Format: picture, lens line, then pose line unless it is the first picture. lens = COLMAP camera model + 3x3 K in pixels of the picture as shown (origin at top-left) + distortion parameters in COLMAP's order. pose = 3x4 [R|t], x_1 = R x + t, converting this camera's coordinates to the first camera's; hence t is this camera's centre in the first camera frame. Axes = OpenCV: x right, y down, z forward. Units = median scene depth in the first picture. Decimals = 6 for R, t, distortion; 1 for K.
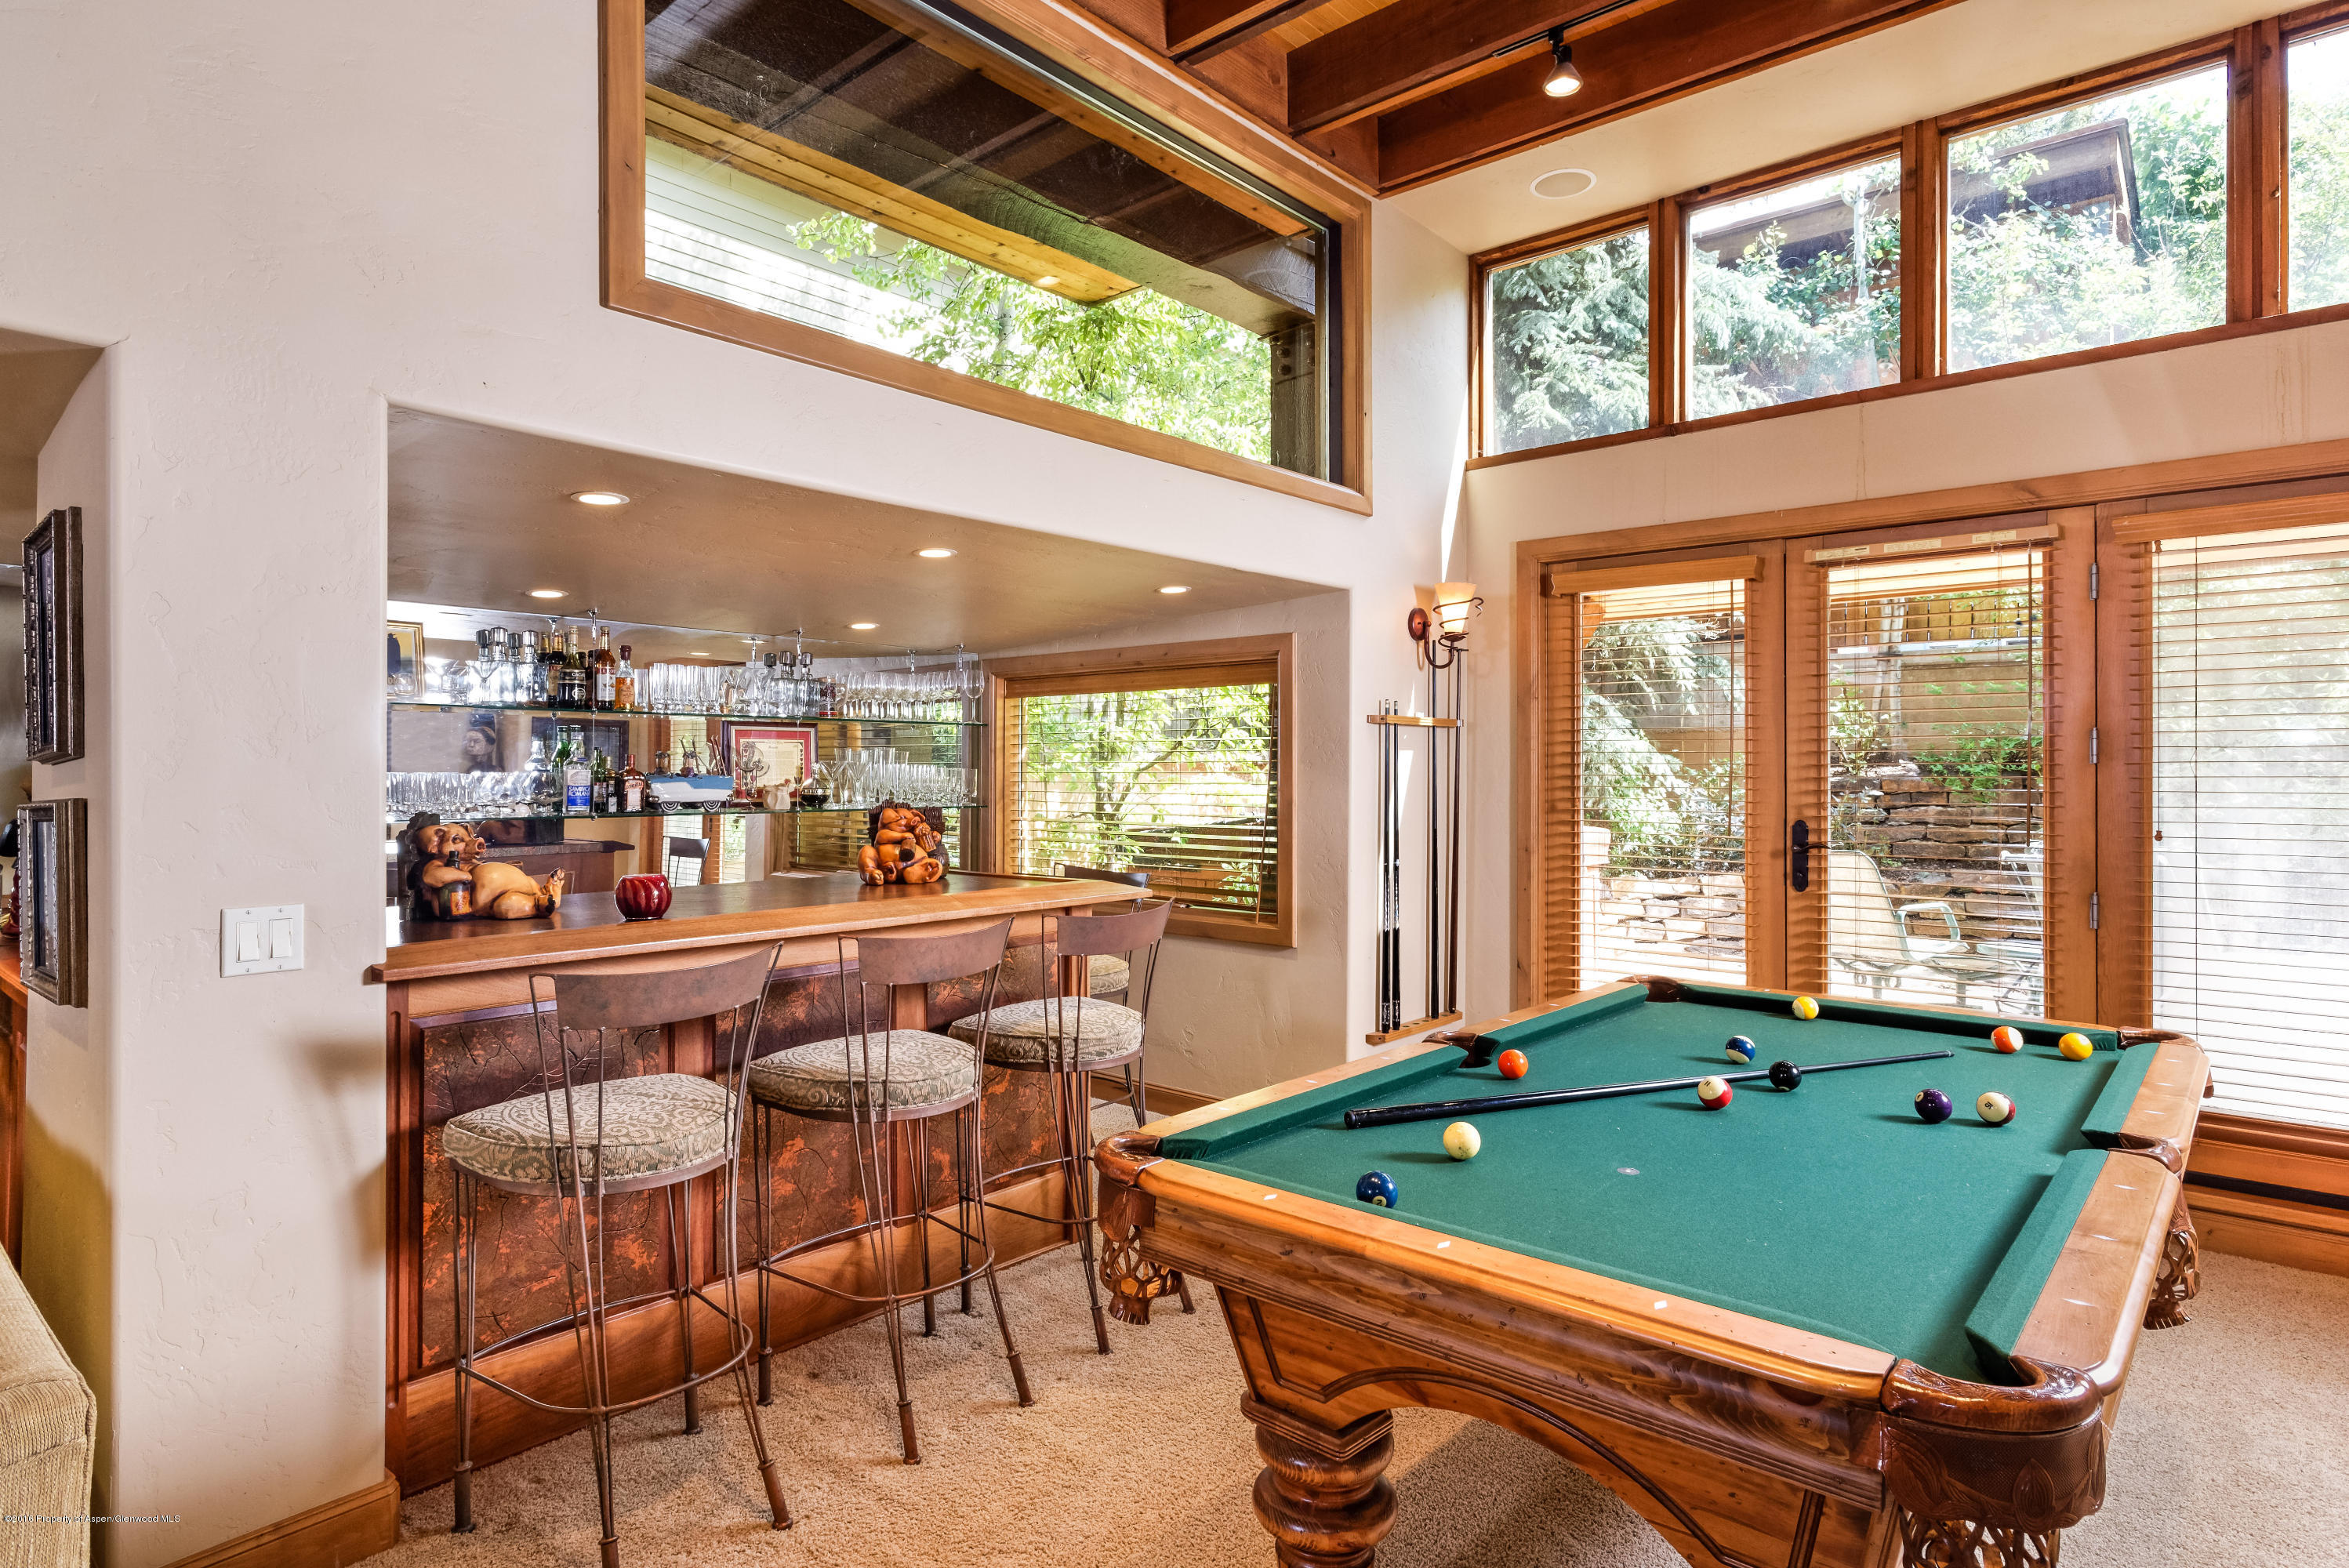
lens RADIAL K [[1252.6, 0, 1174.5], [0, 1252.6, 784.0], [0, 0, 1]] dist [-0.002772, -0.000238]
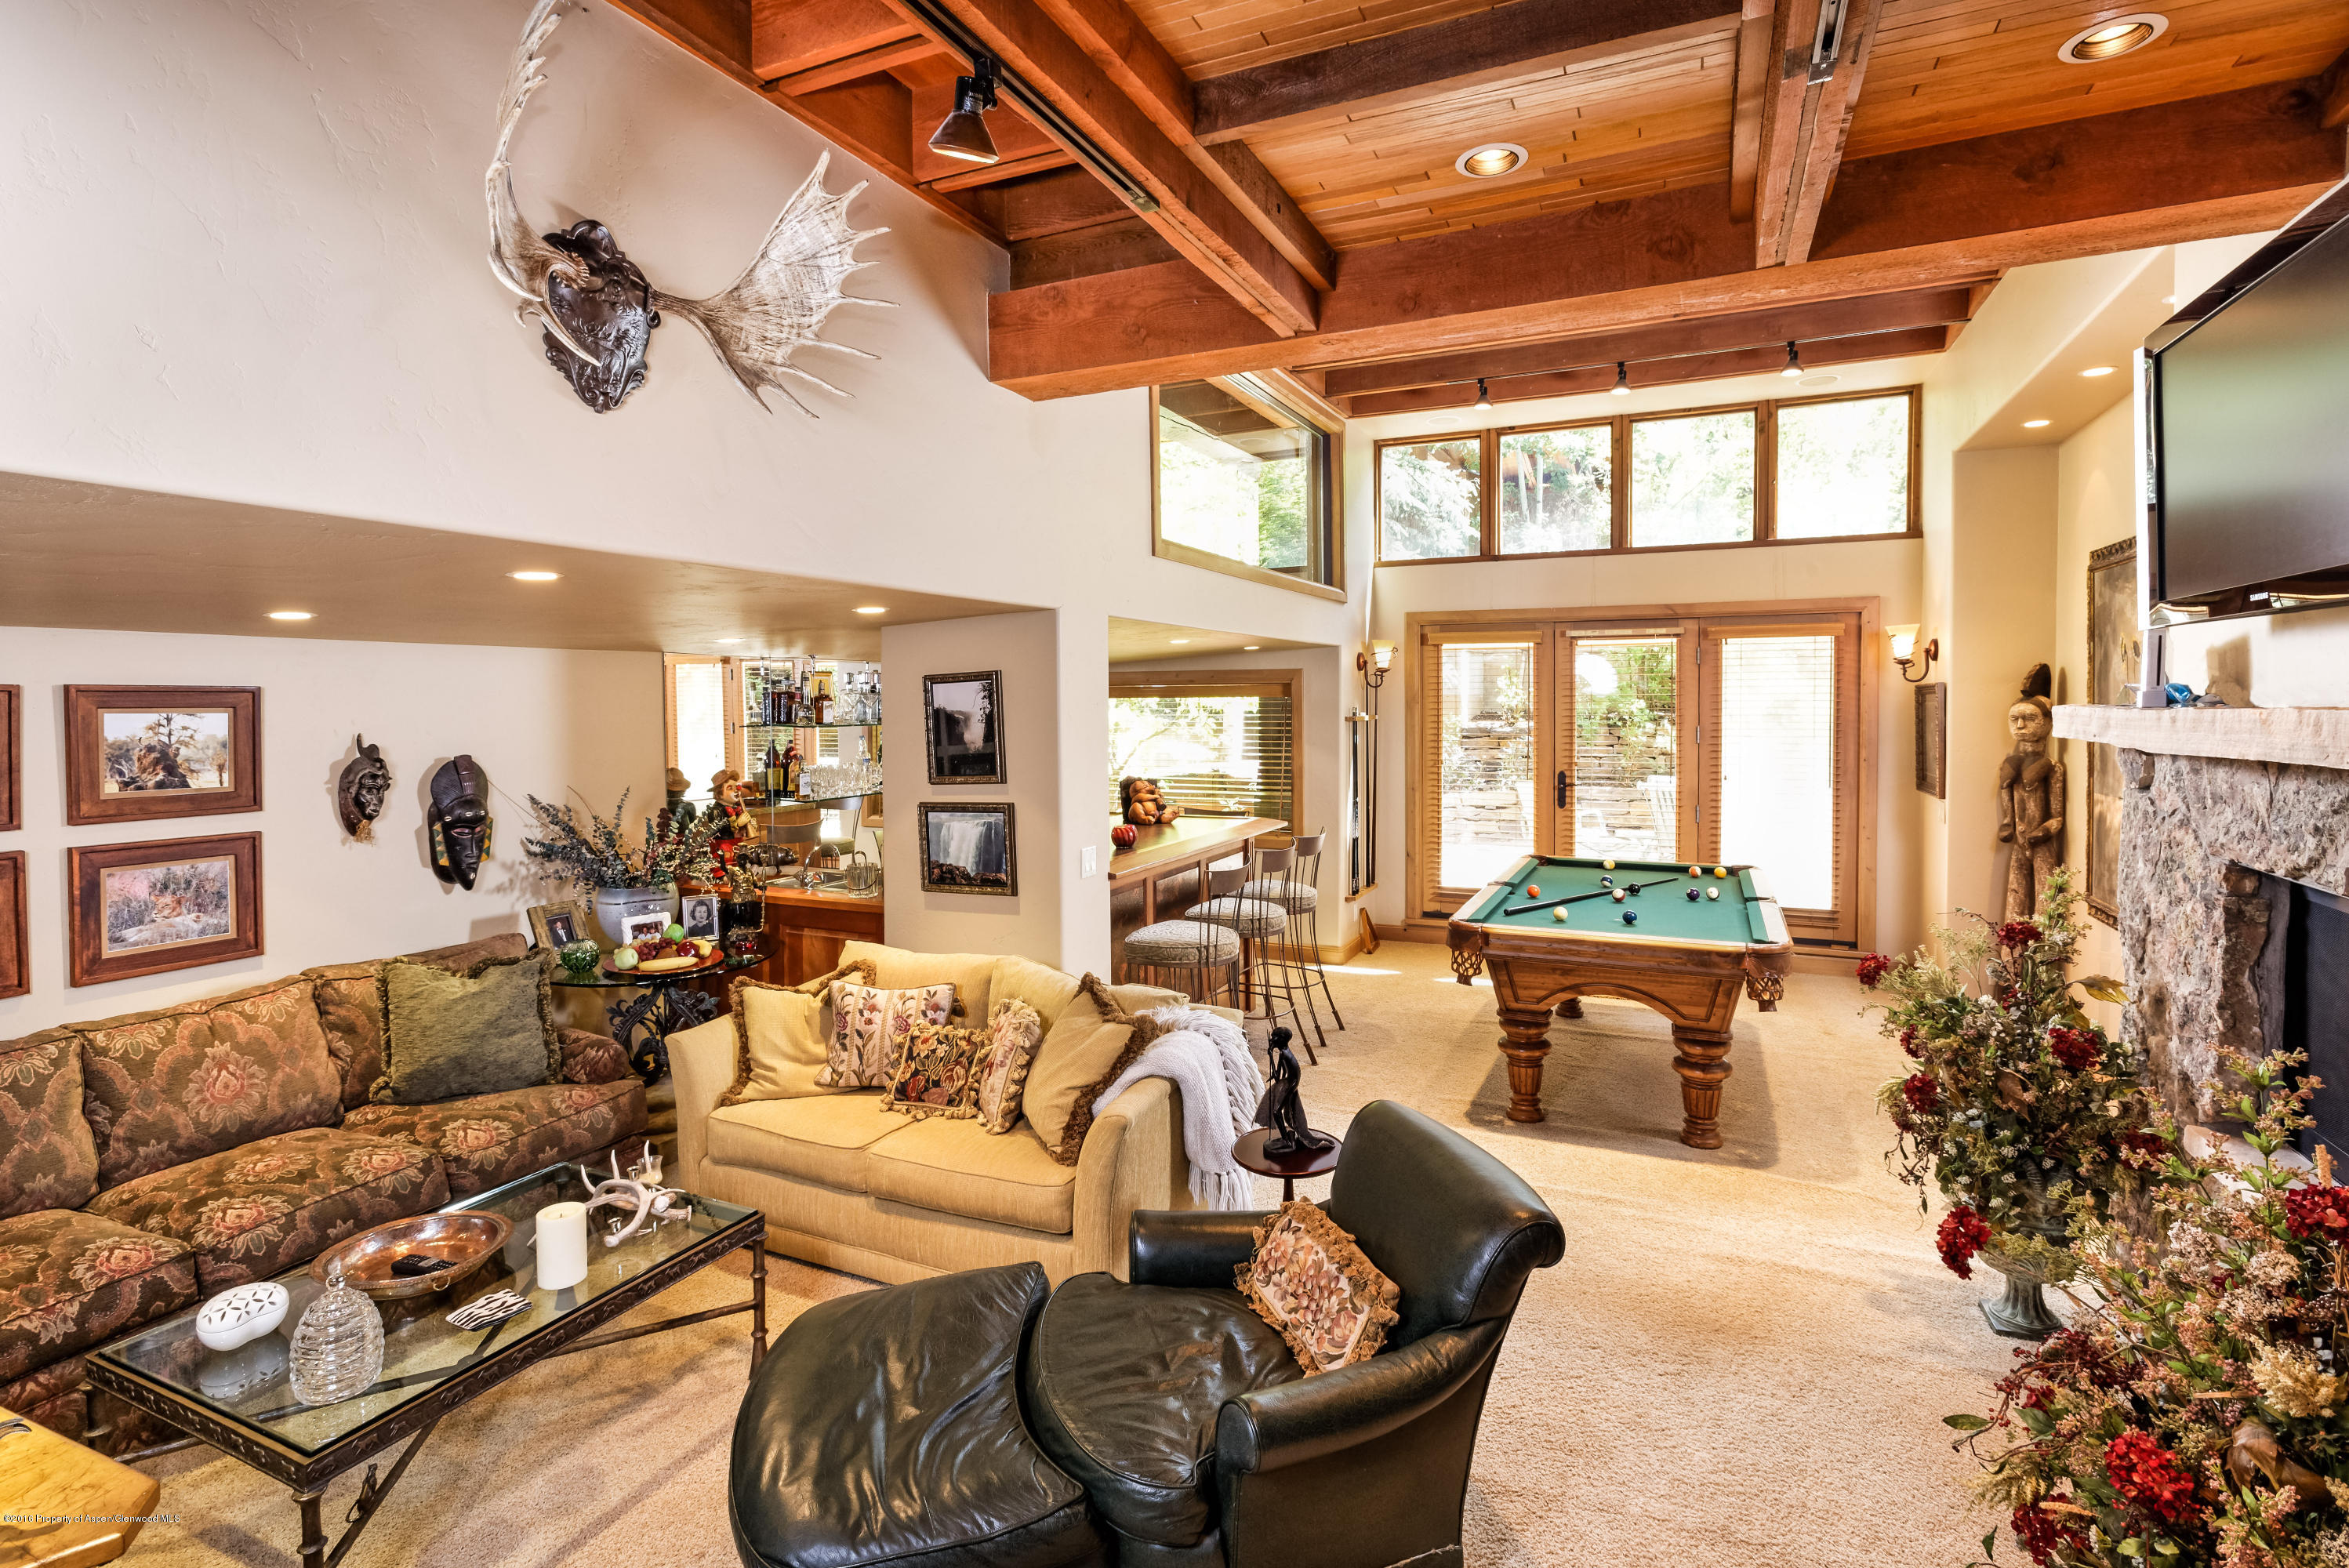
lens RADIAL K [[1139.2, 0, 1176.2], [0, 1139.2, 739.5], [0, 0, 1]] dist [0.000247, -0.000019]
pose [[0.957950, -0.018692, 0.286325, -0.548817], [0.009800, 0.999425, 0.032455, -0.079656], [-0.286767, -0.028284, 0.957583, -0.484770]]
